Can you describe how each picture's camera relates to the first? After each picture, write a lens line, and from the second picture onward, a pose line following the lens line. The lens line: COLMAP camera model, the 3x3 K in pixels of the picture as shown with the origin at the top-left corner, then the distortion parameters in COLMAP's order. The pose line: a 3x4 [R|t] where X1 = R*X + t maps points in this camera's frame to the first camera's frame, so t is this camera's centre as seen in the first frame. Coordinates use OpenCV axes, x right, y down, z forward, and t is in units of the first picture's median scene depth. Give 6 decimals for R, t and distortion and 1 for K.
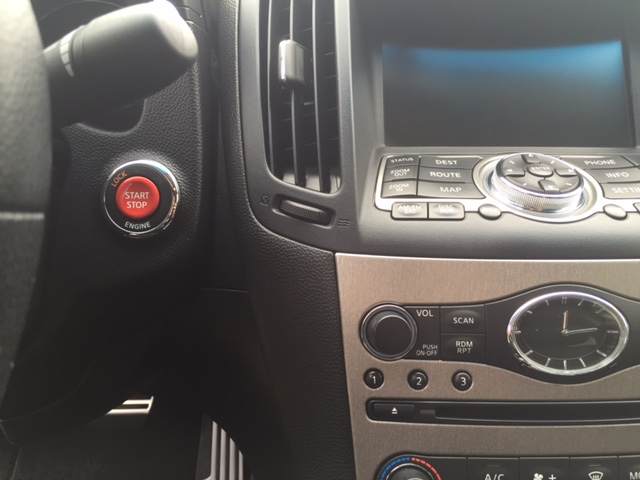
lens RADIAL K [[547.6, 0, 320.2], [0, 547.6, 241.0], [0, 0, 1]] dist [0.044905, 0.000109]
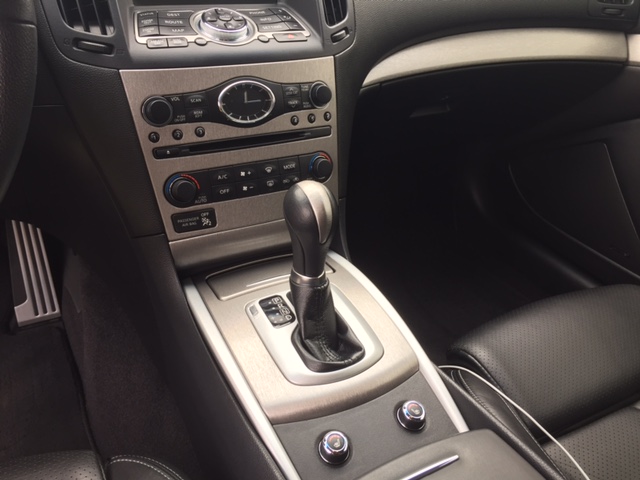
lens RADIAL K [[547.6, 0, 319.7], [0, 547.6, 238.6], [0, 0, 1]] dist [0.044905, 0.000109]
pose [[0.902693, -0.196381, 0.382859, -0.179375], [0.110809, 0.965863, 0.234159, 0.202353], [-0.415773, -0.168949, 0.893638, -0.973195]]
